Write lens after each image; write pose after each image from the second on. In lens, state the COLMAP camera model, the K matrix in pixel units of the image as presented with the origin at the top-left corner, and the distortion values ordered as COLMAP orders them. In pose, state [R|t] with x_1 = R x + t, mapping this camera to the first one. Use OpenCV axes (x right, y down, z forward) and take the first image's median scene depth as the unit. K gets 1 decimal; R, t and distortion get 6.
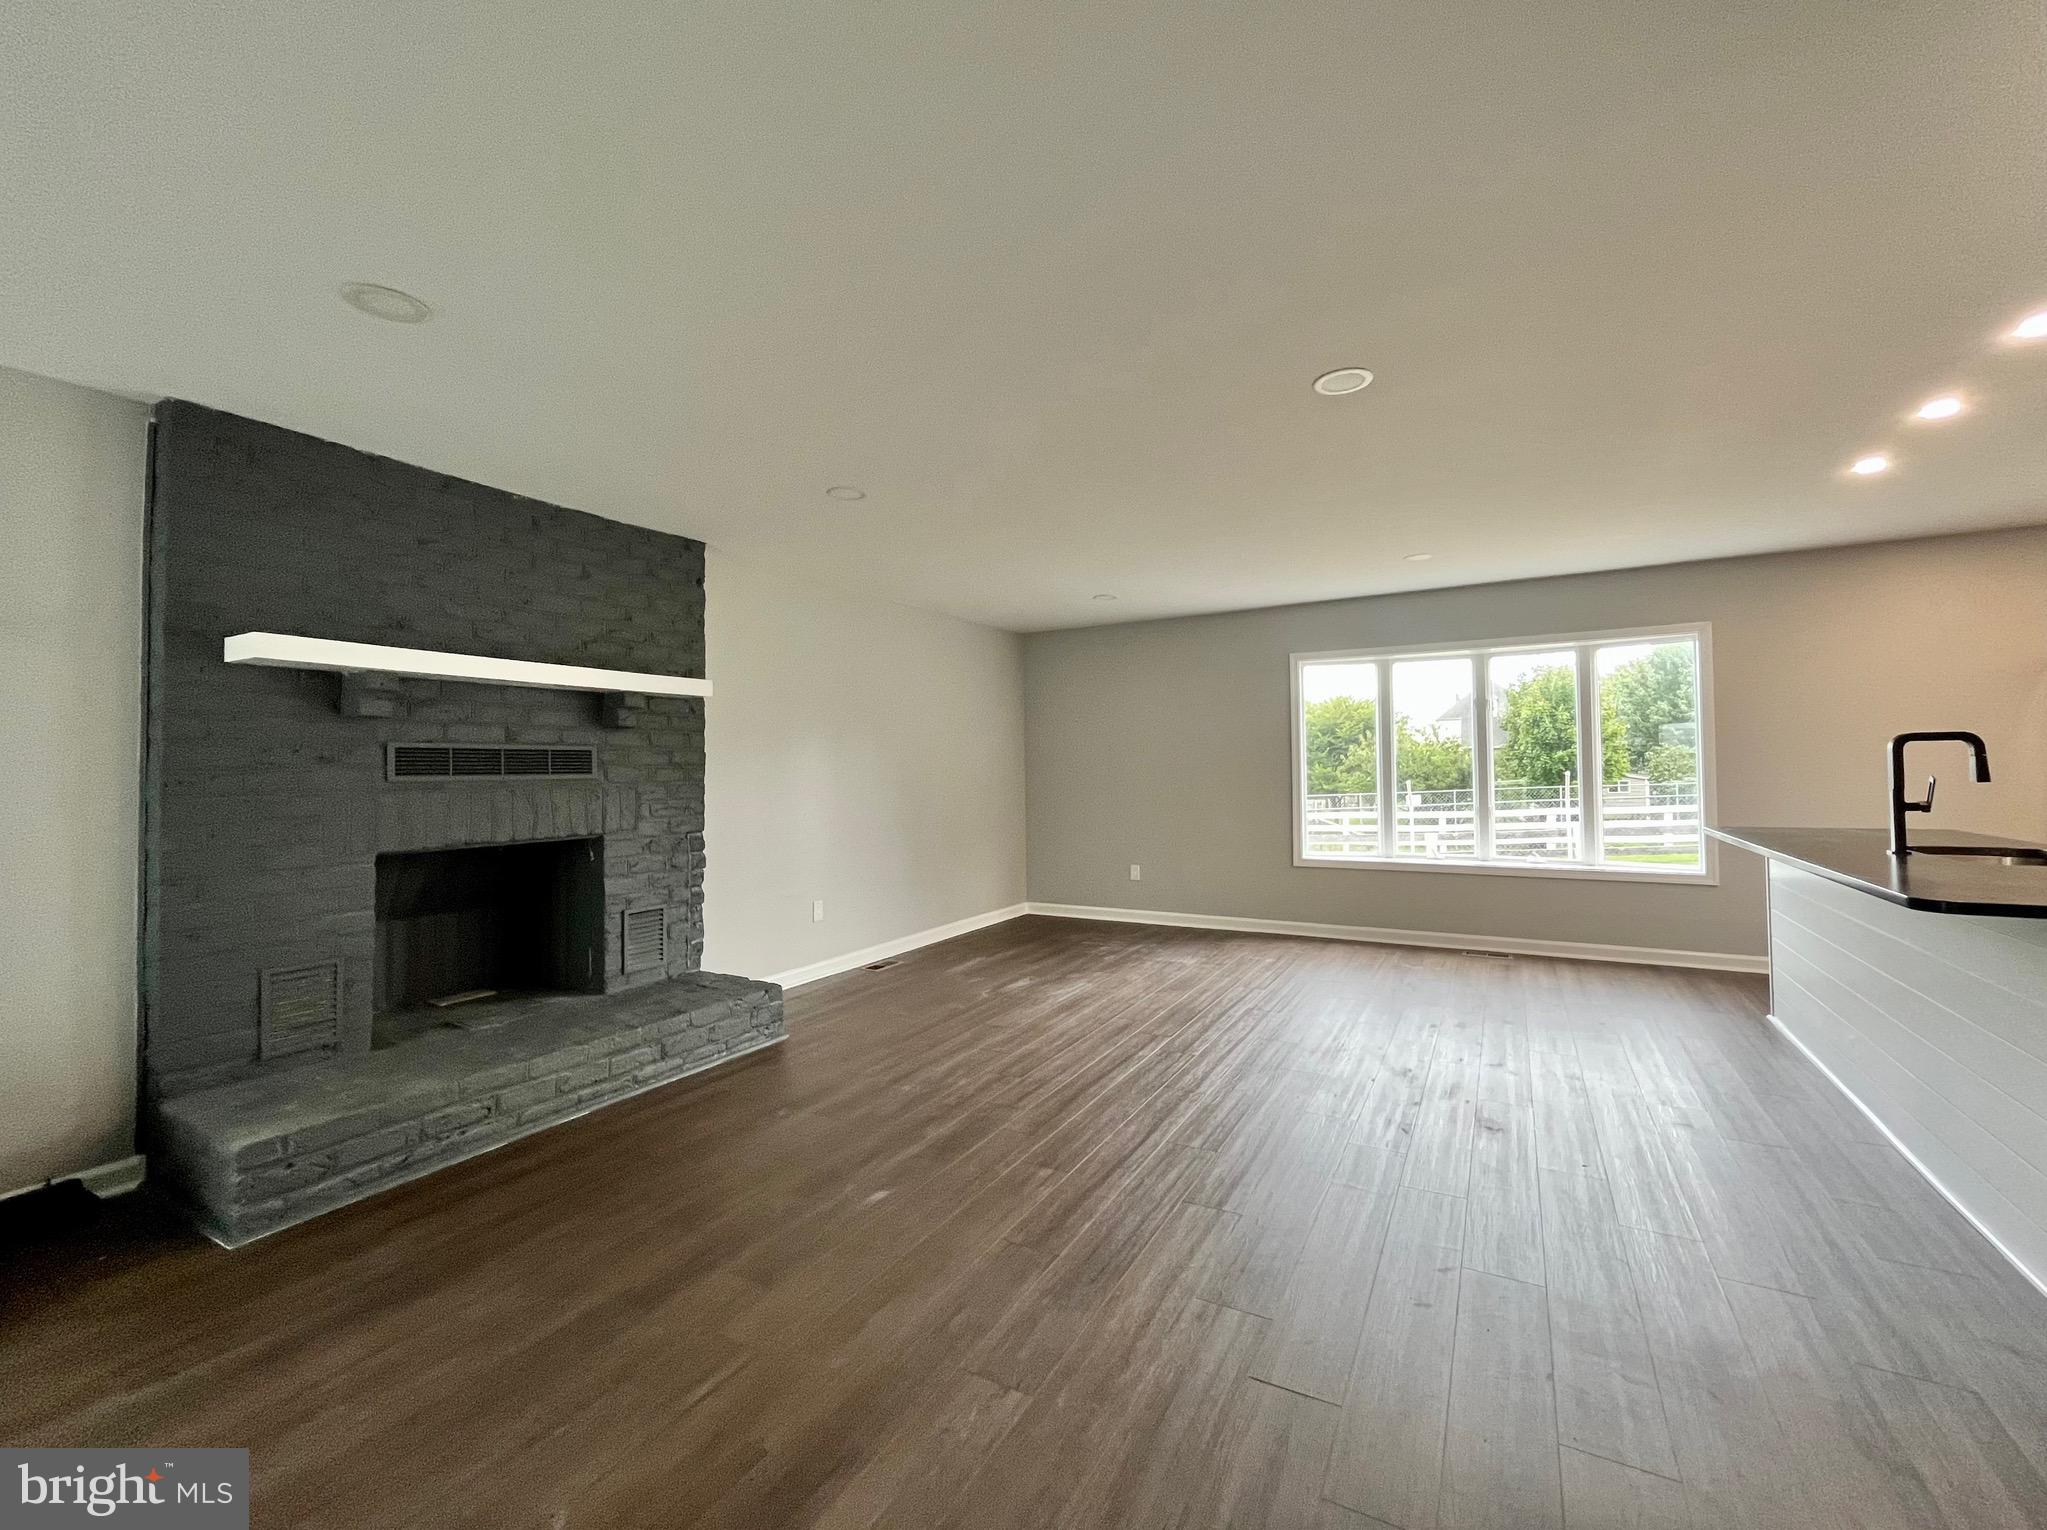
lens RADIAL K [[826.6, 0, 1051.3], [0, 826.6, 741.7], [0, 0, 1]] dist [-0.000292, -0.000135]
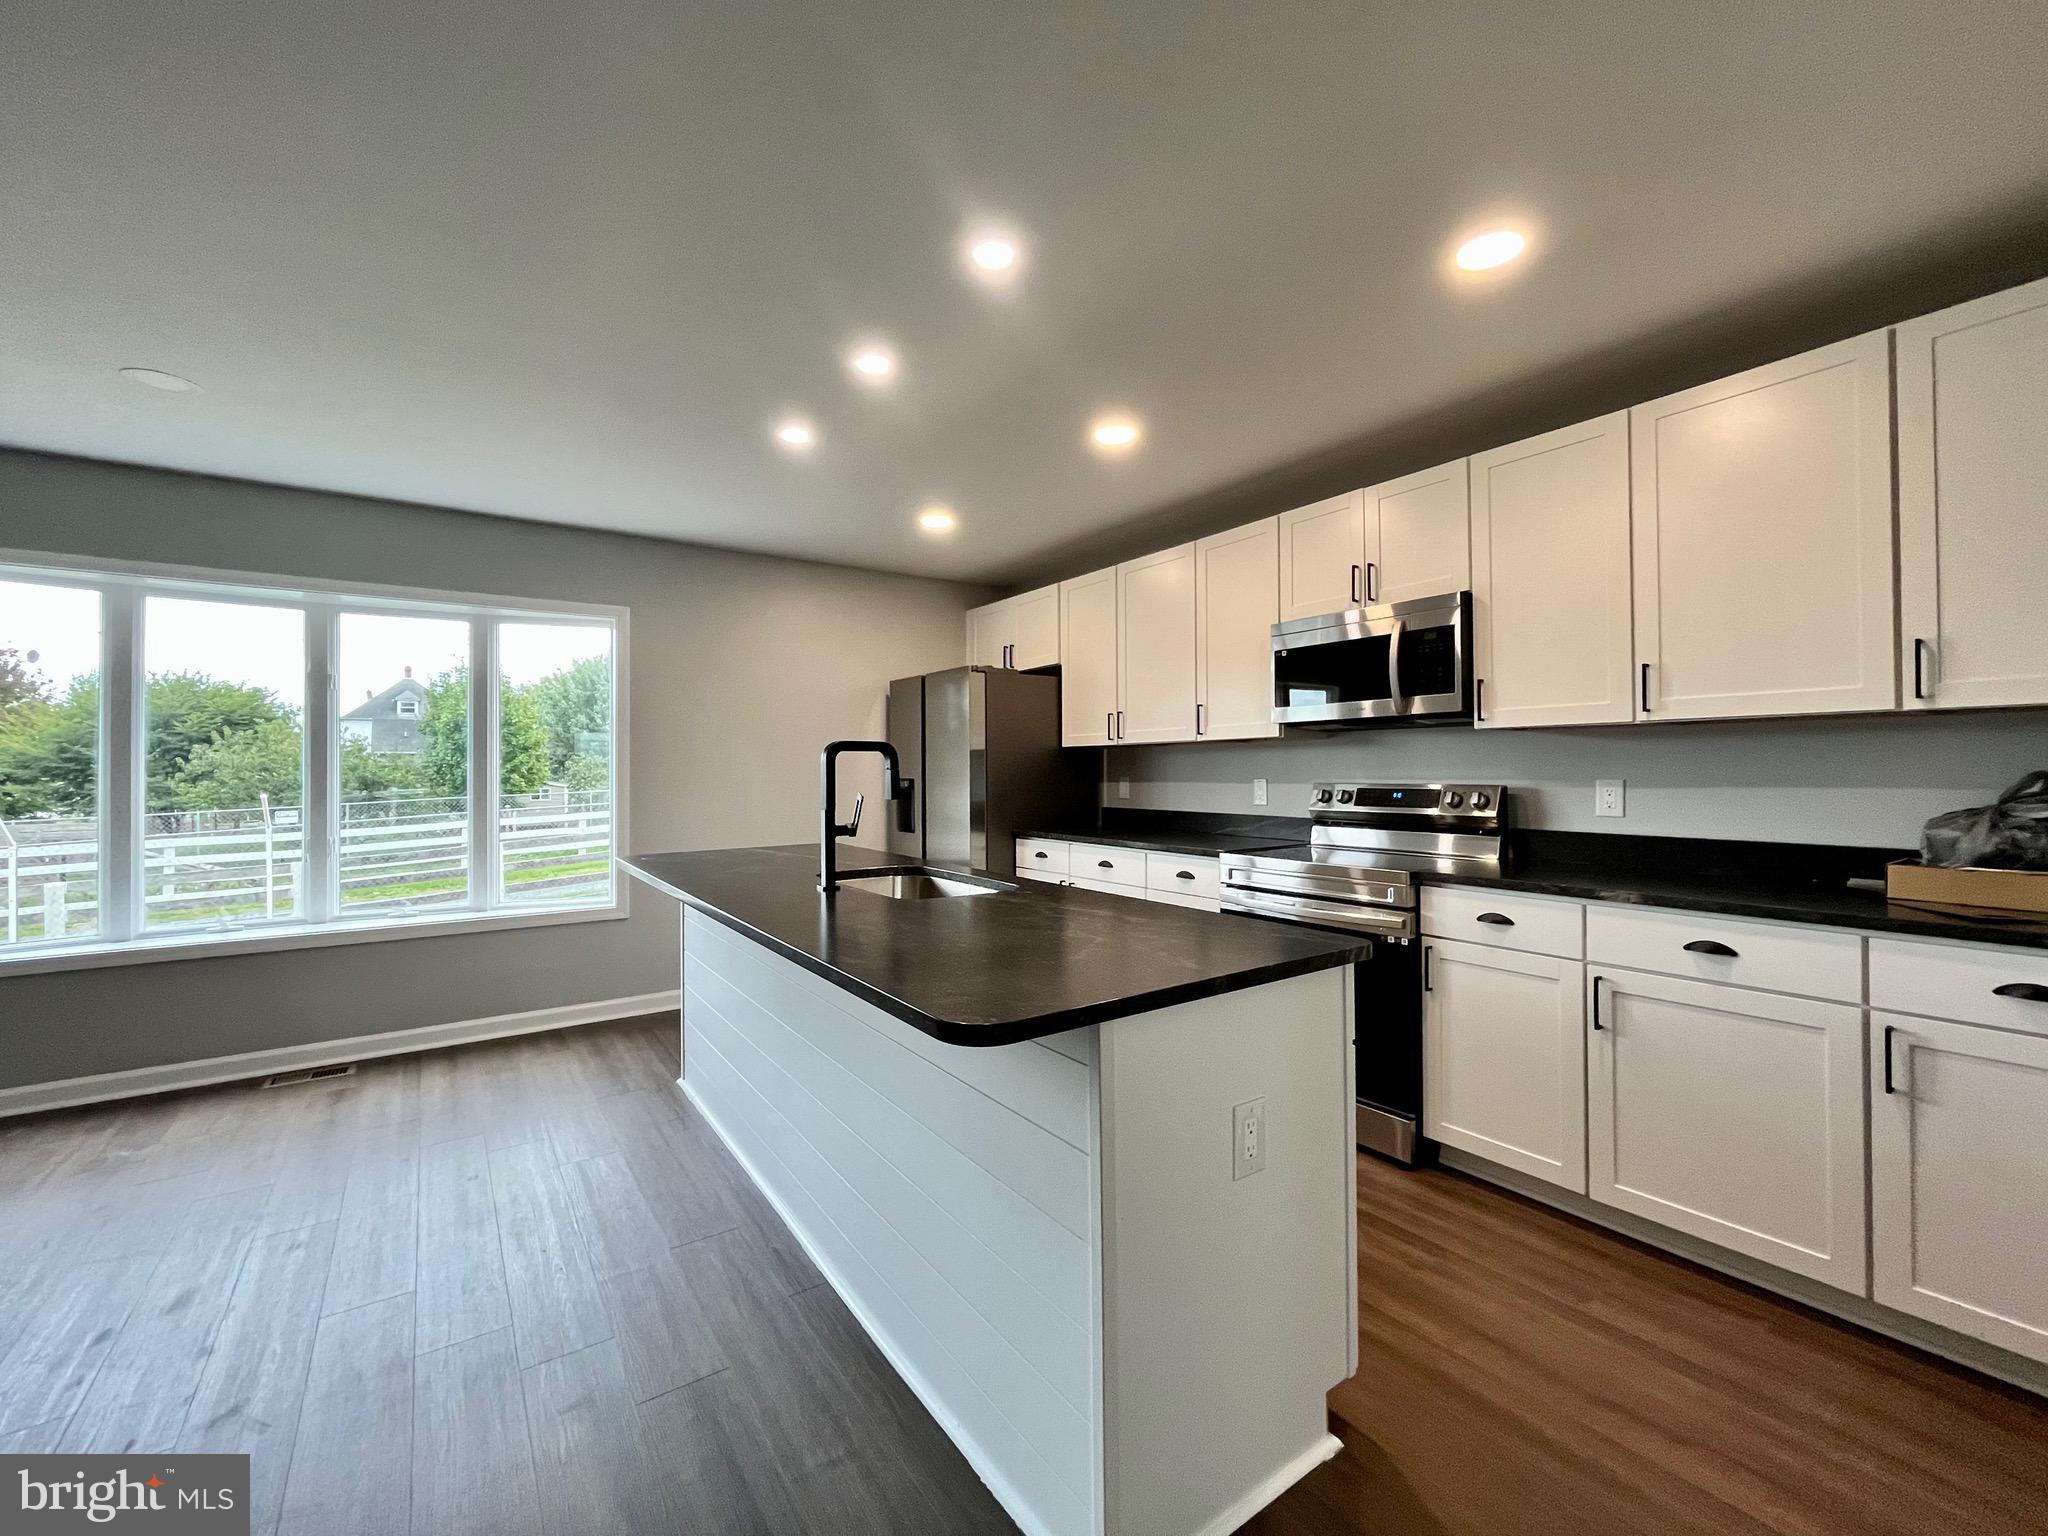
lens RADIAL K [[835.9, 0, 1024.0], [0, 835.9, 768.0], [0, 0, 1]] dist [-0.001429, 0.000067]
pose [[0.431375, 0.009921, 0.902118, 0.156915], [-0.029744, 0.999552, 0.003230, 0.003516], [-0.901682, -0.028226, 0.431477, 0.203683]]
